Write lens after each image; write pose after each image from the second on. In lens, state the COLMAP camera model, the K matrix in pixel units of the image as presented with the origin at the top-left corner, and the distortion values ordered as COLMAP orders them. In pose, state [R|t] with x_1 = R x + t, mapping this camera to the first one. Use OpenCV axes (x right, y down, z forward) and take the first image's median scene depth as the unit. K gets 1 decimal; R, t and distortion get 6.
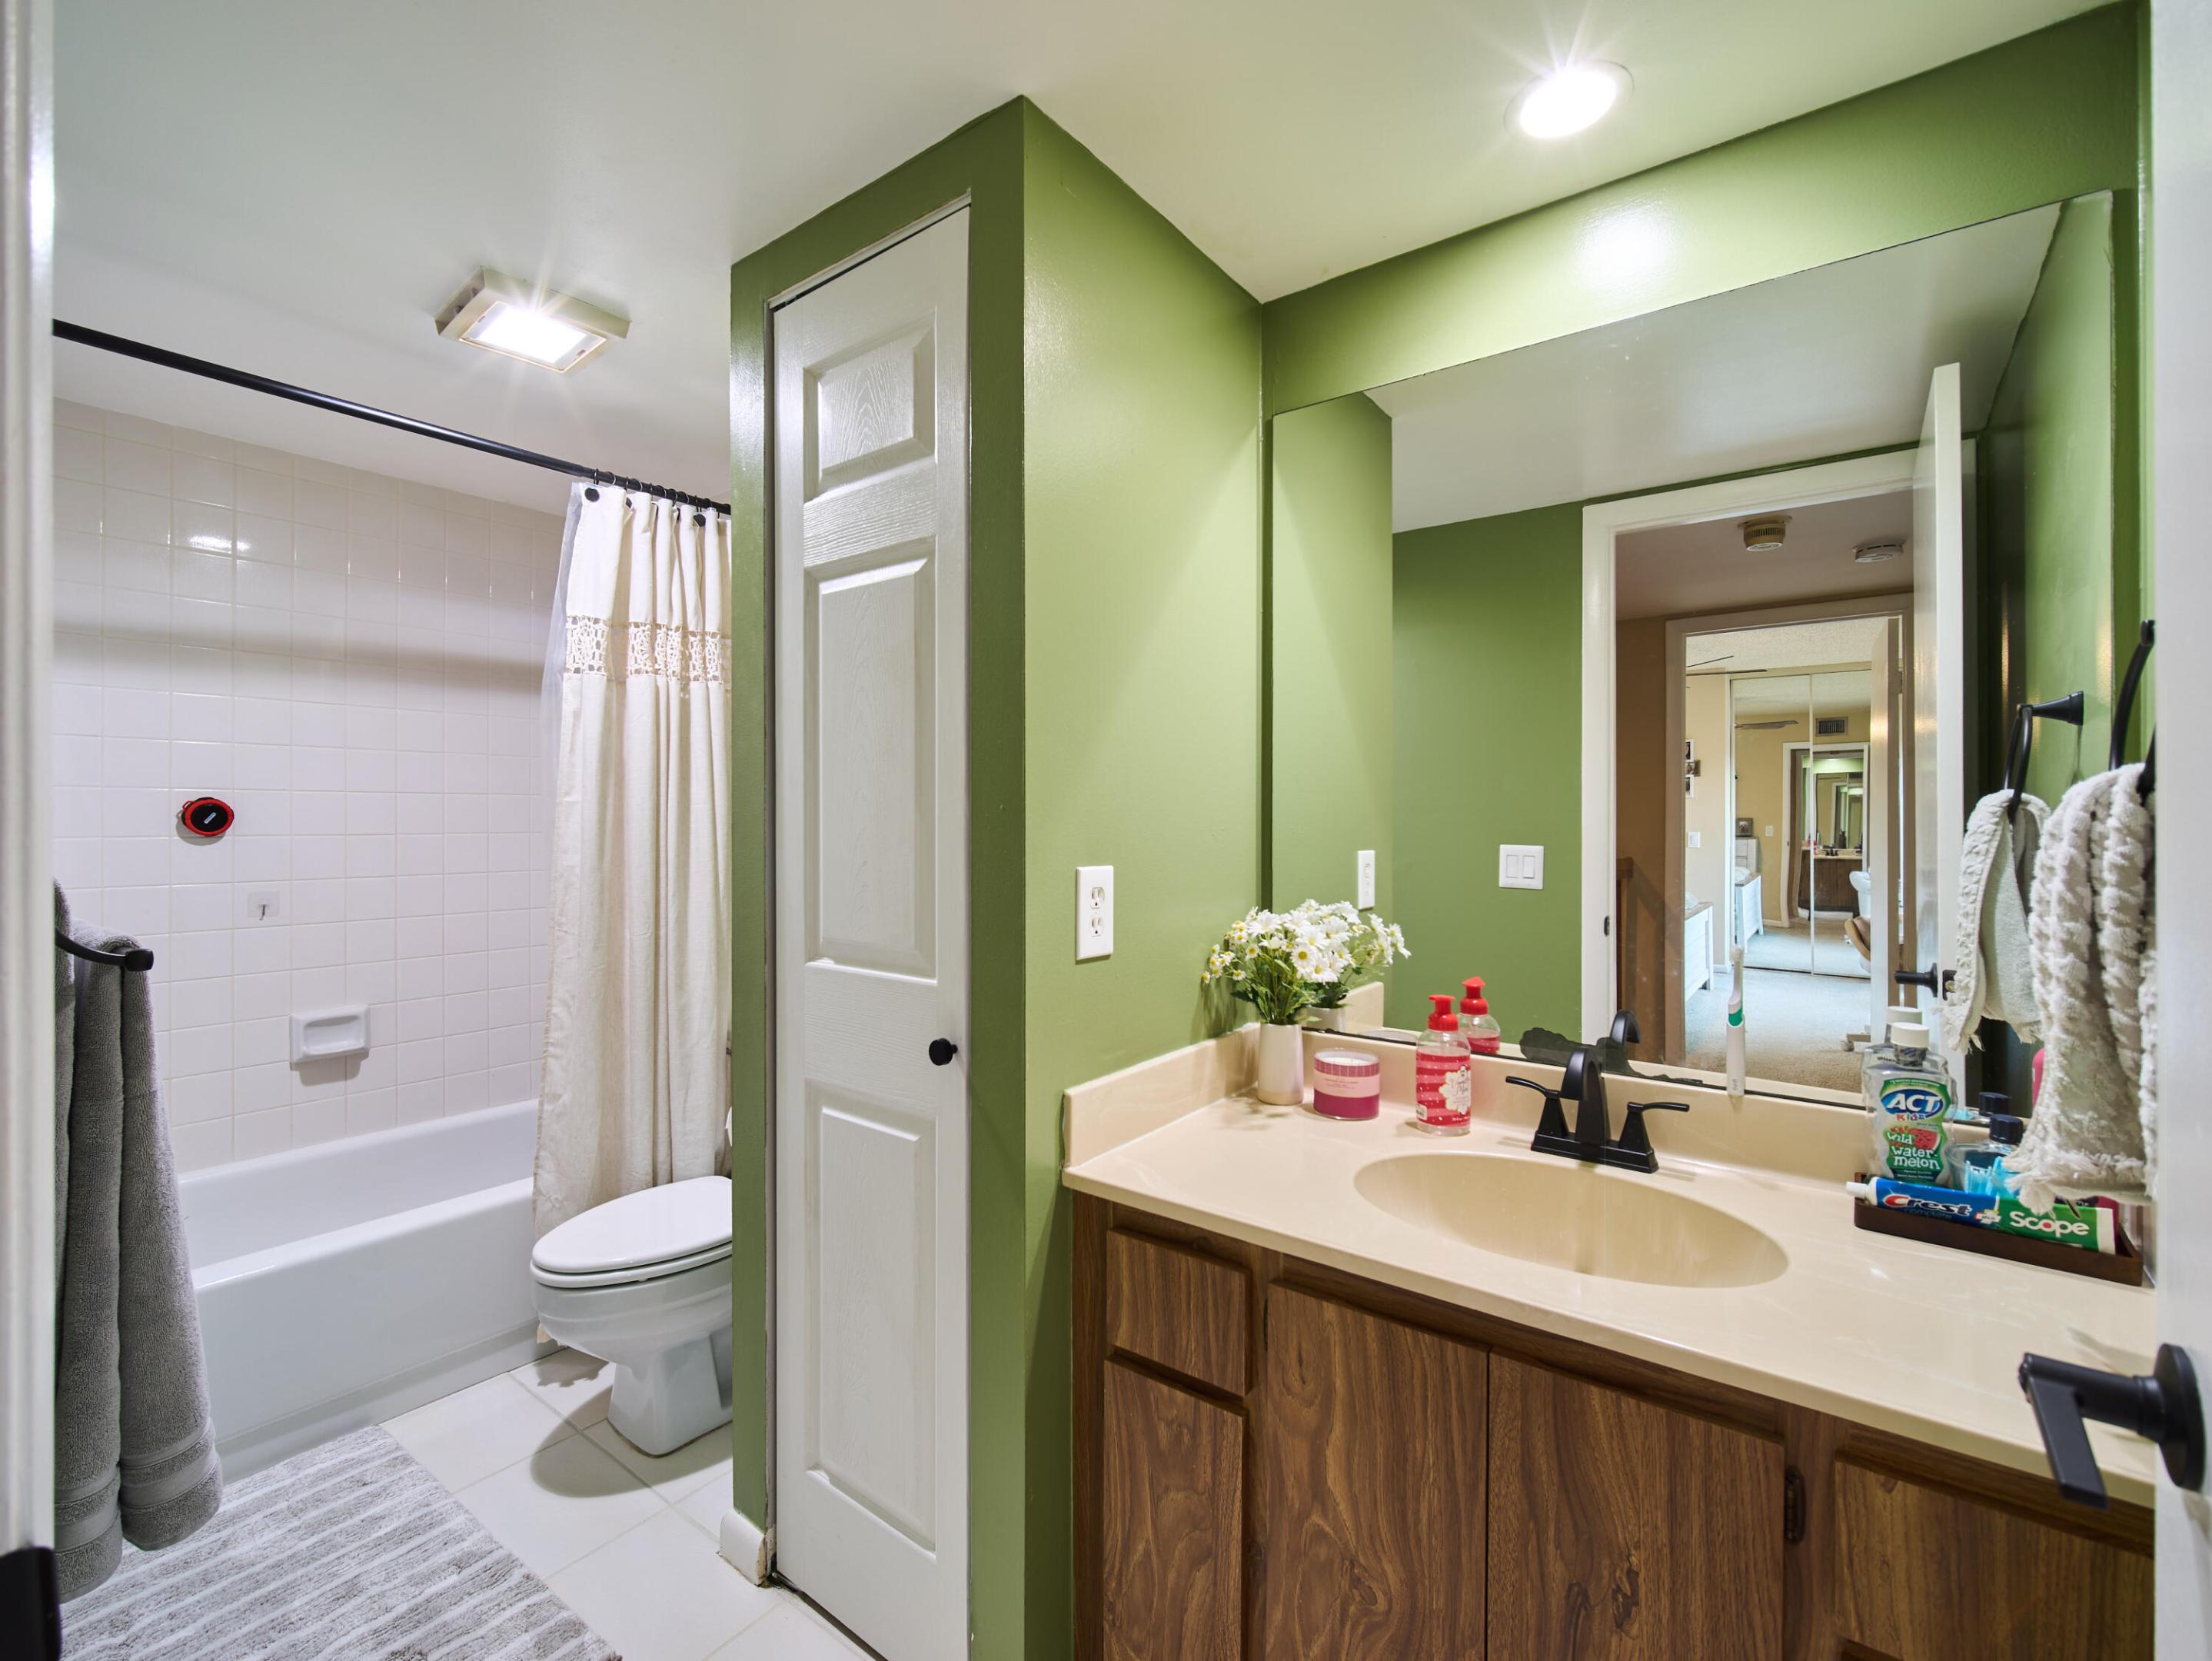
lens RADIAL K [[983.1, 0, 1106.0], [0, 983.1, 830.5], [0, 0, 1]] dist [-0.014483, 0.000269]
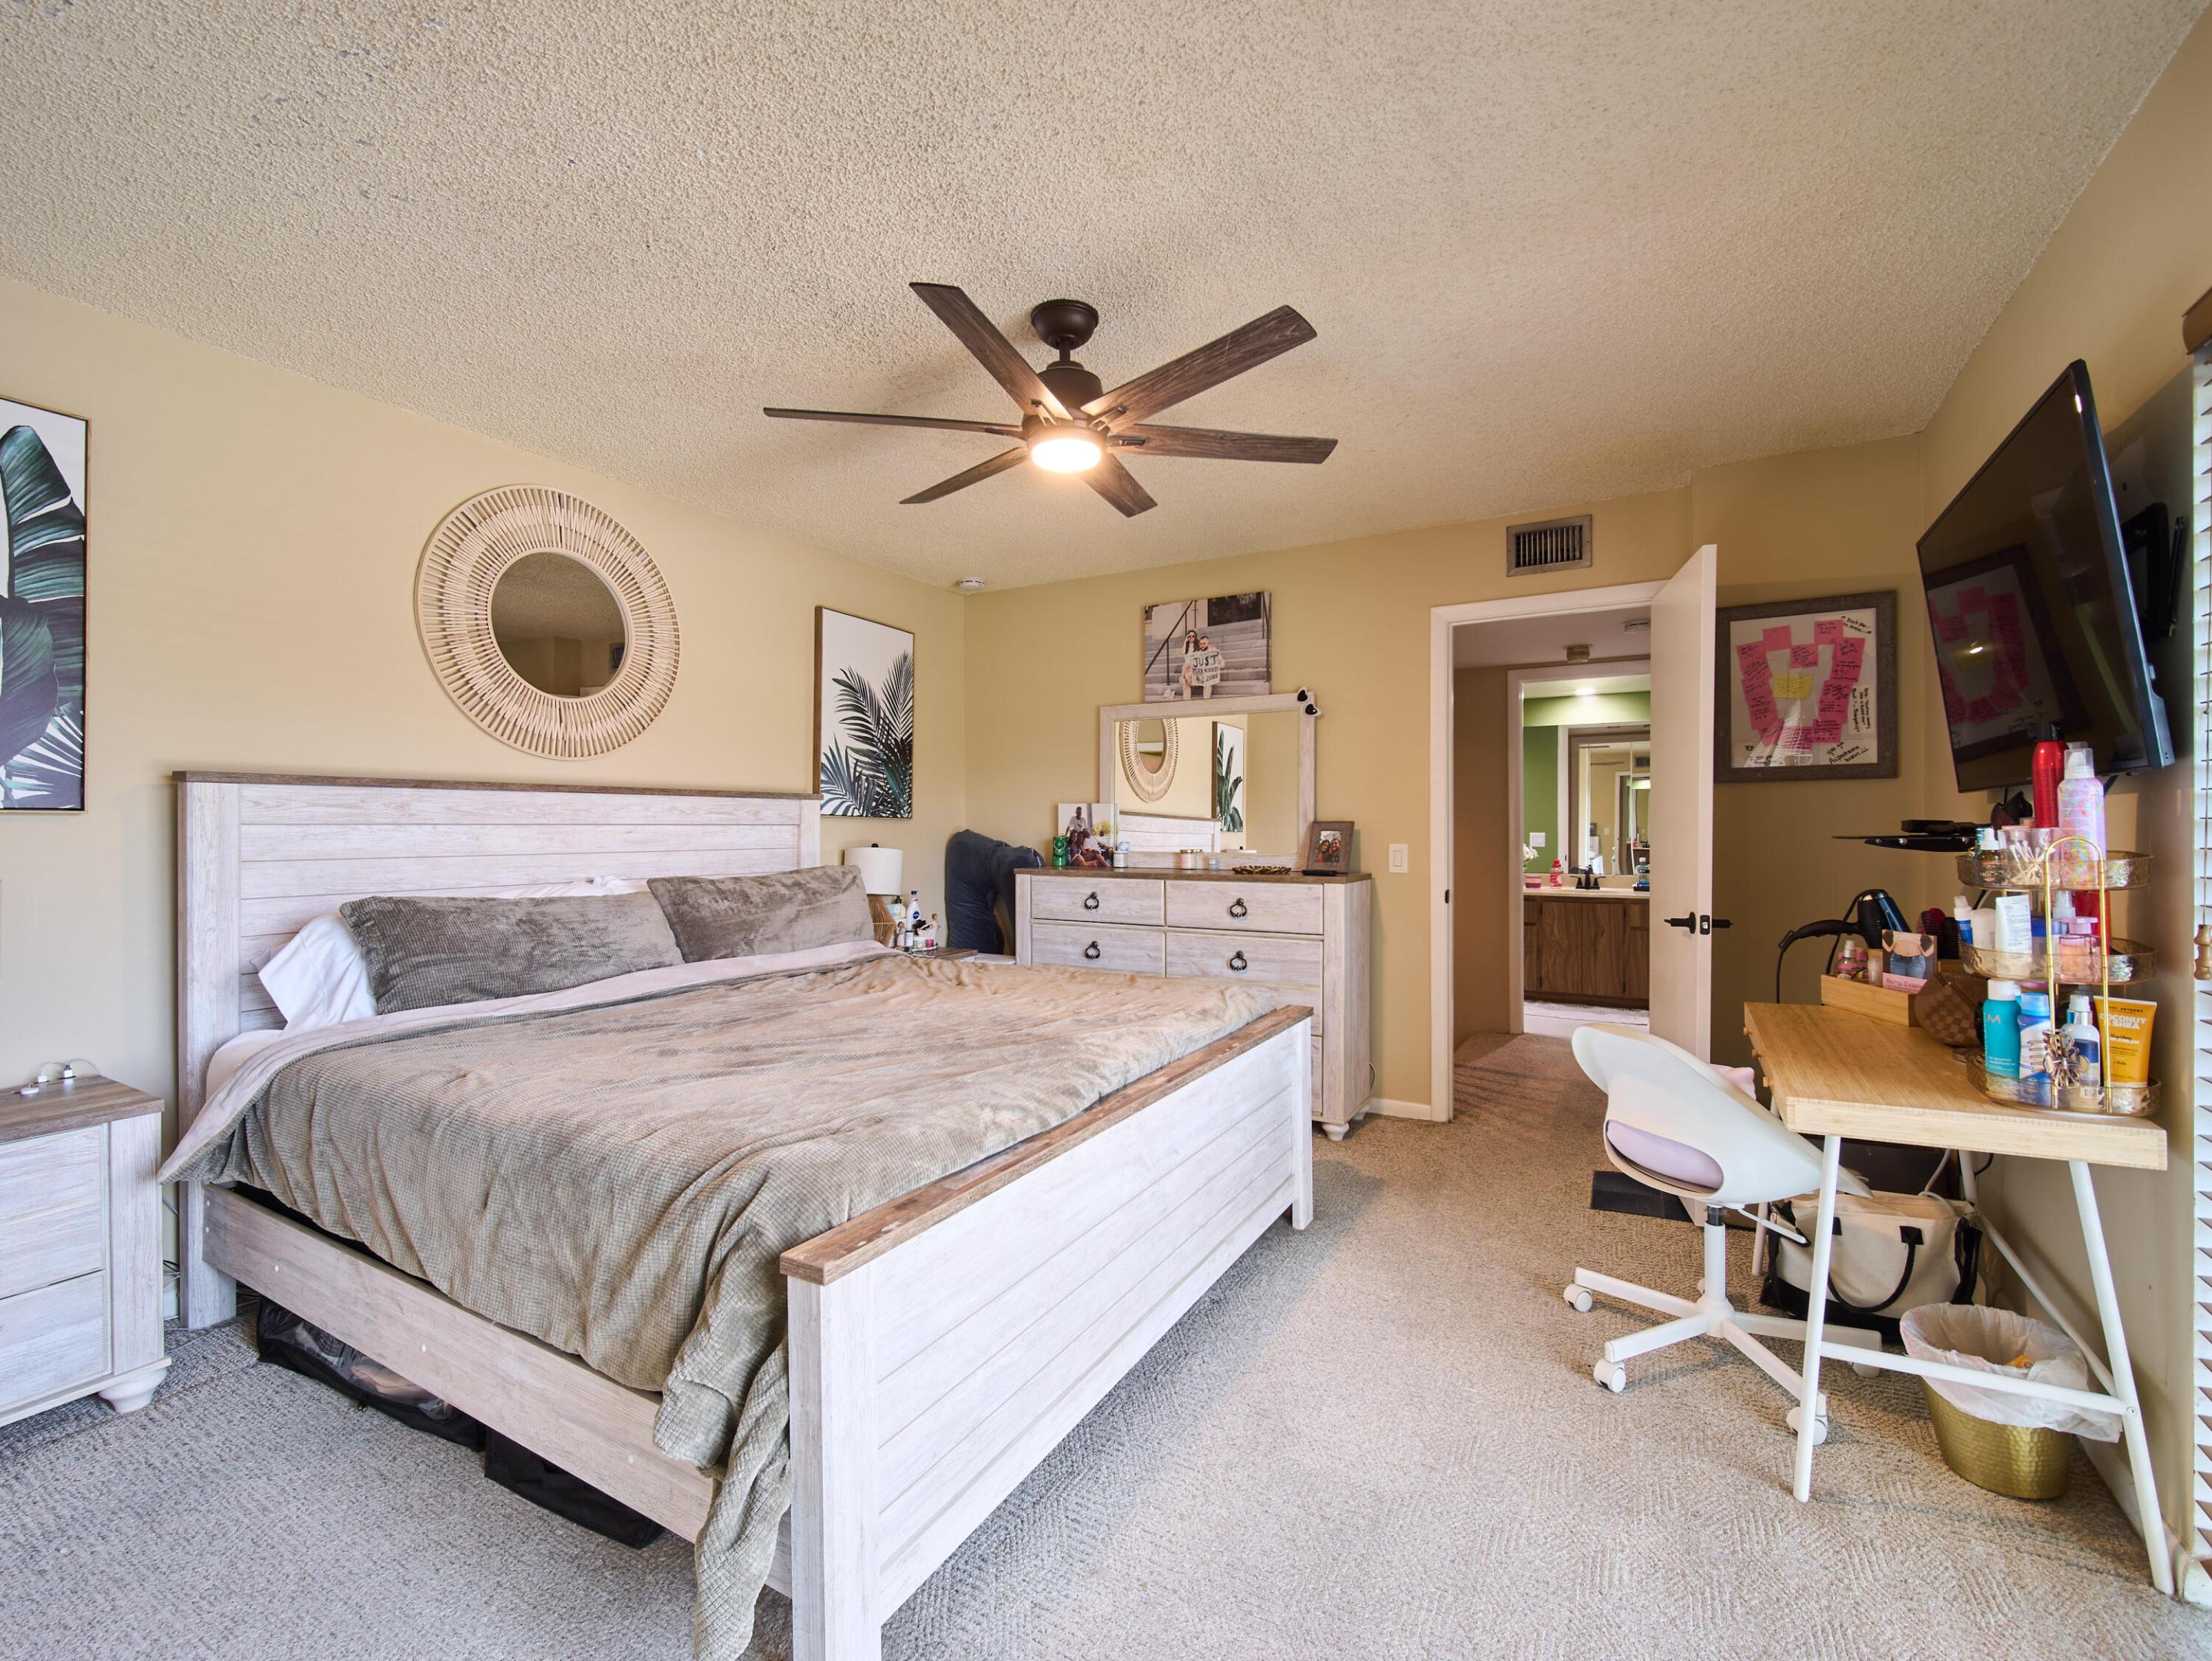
lens RADIAL K [[983.1, 0, 1106.0], [0, 983.1, 830.5], [0, 0, 1]] dist [-0.014483, 0.000269]
pose [[0.991532, 0.000118, 0.129865, -2.807246], [-0.000570, 0.999994, 0.003444, 0.005228], [-0.129864, -0.003489, 0.991526, -3.957925]]
